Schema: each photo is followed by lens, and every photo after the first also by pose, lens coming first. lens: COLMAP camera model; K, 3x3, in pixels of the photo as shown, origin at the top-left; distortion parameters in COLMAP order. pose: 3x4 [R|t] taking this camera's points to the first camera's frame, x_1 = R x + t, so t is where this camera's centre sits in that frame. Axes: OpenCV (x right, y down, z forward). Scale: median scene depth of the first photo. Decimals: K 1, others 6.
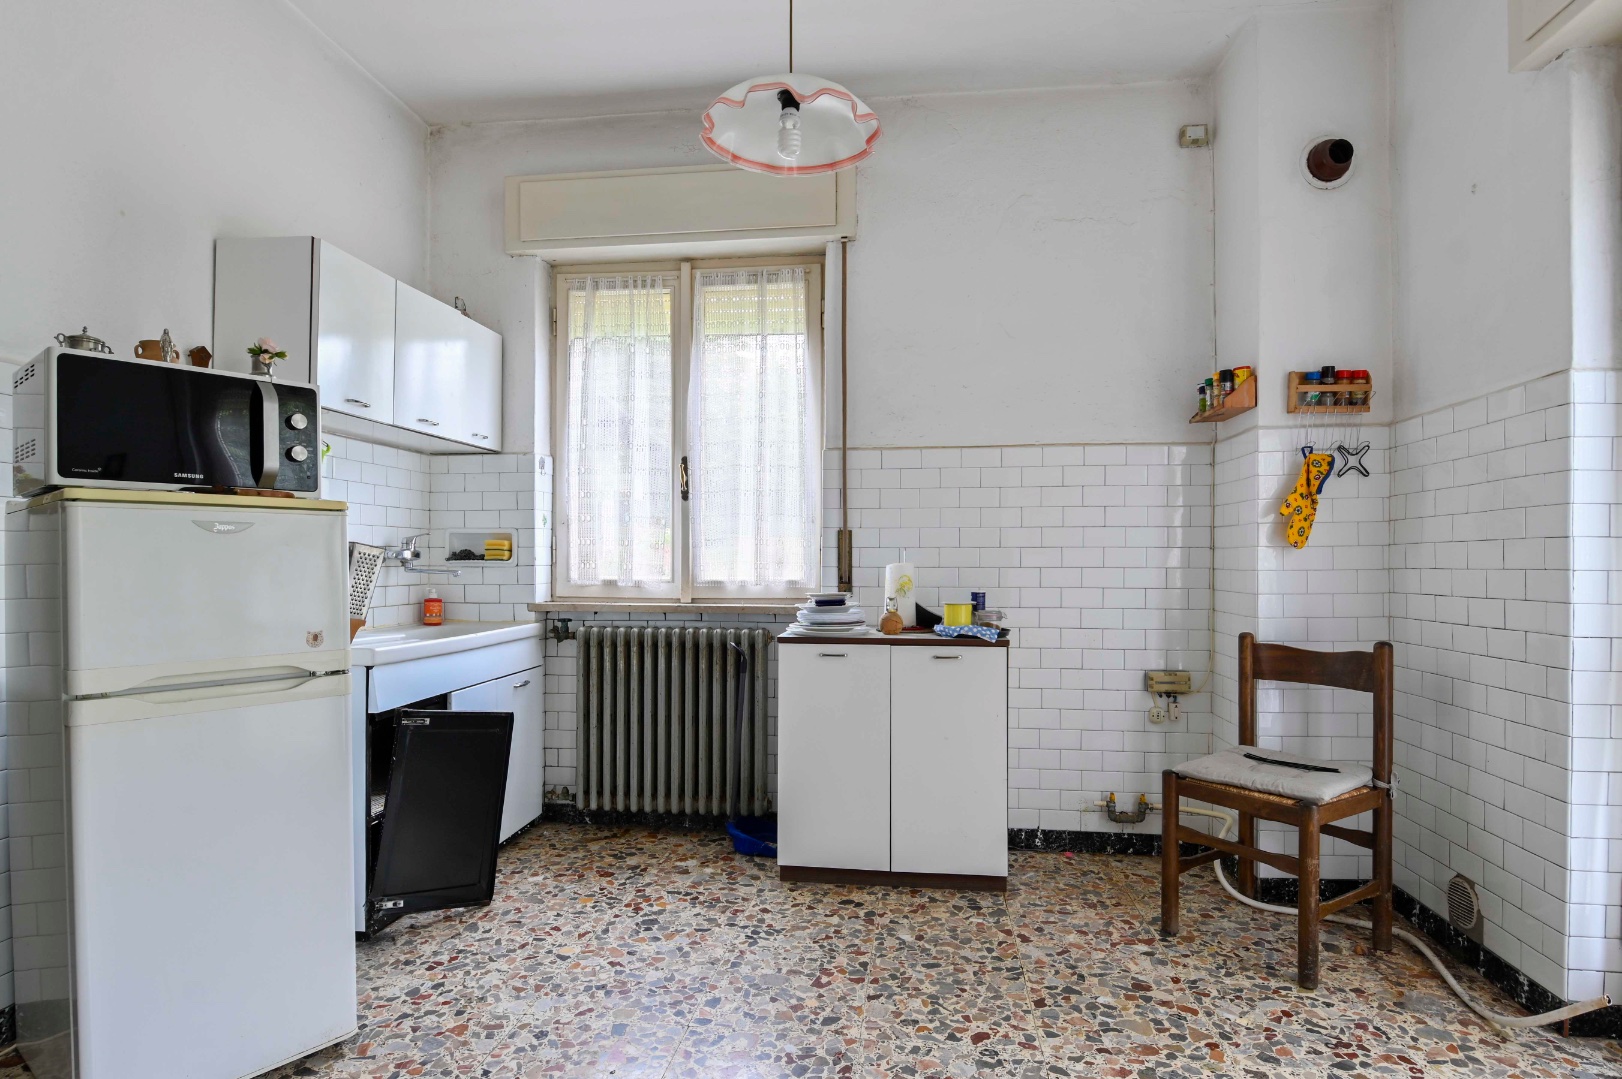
lens RADIAL K [[859.1, 0, 821.7], [0, 859.1, 567.4], [0, 0, 1]] dist [0.023353, -0.028990]
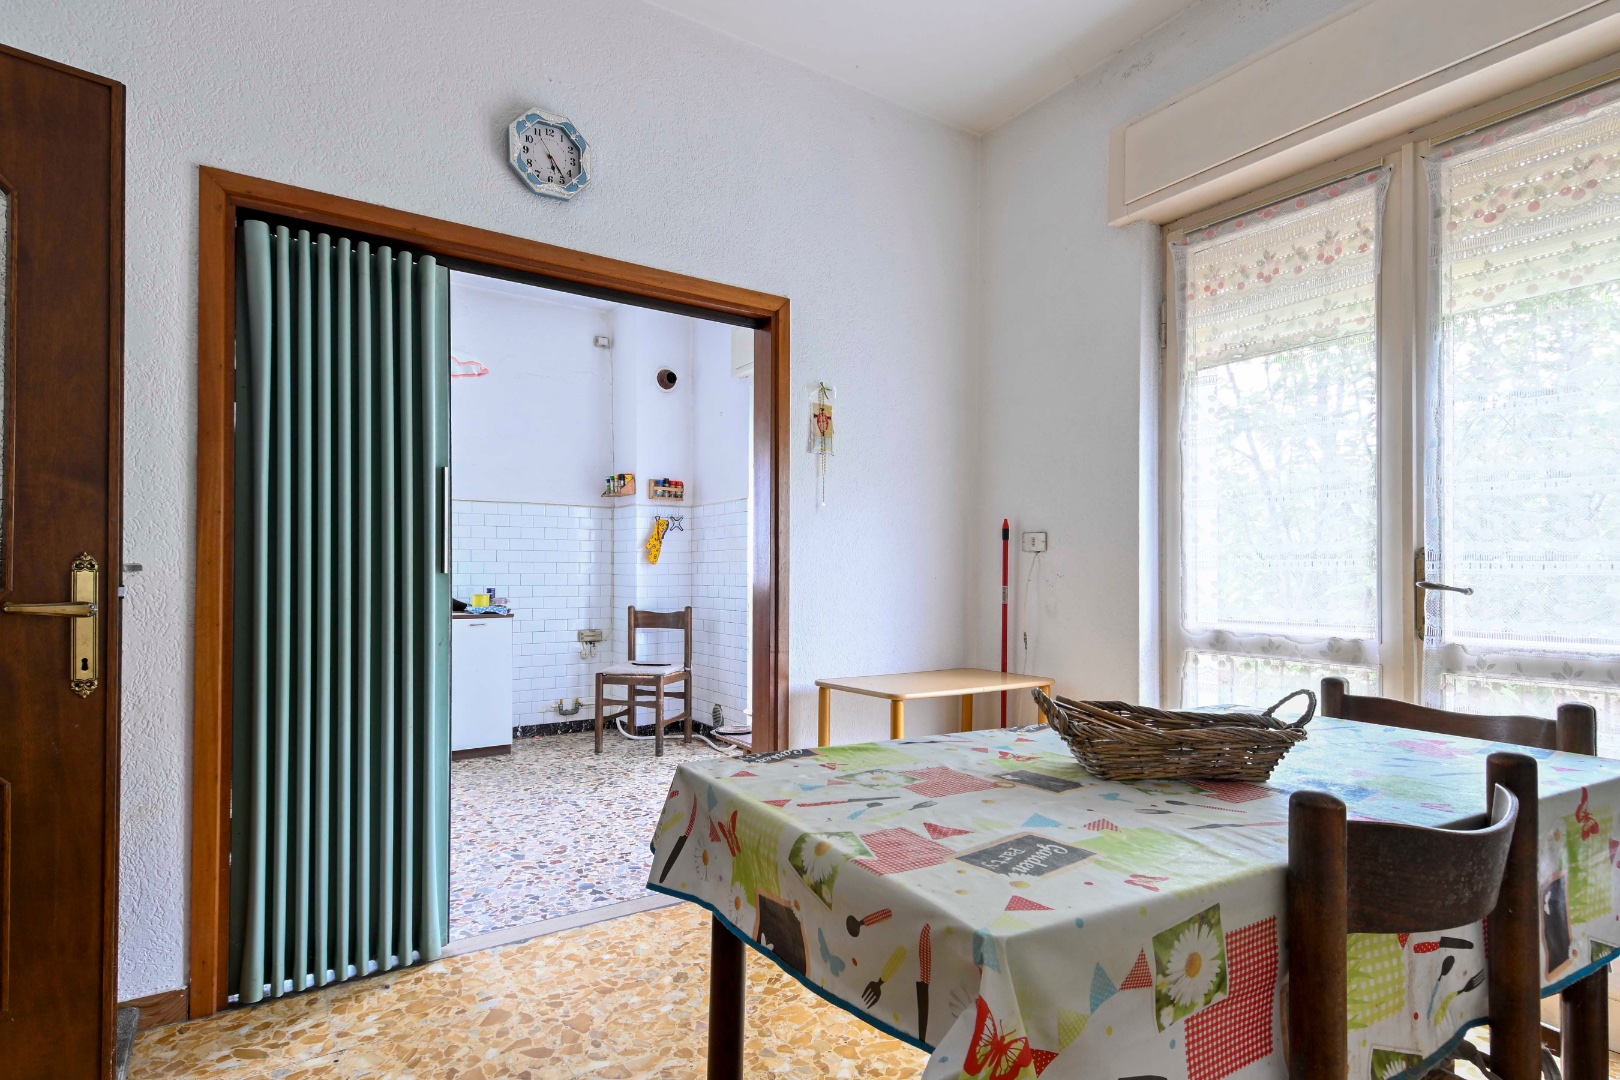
lens RADIAL K [[858.0, 0, 820.6], [0, 858.0, 567.8], [0, 0, 1]] dist [0.023353, -0.028990]
pose [[0.755517, 0.004141, 0.655116, -0.503843], [0.002779, 0.999951, -0.009526, 0.007300], [-0.655123, 0.009018, 0.755468, -0.833572]]
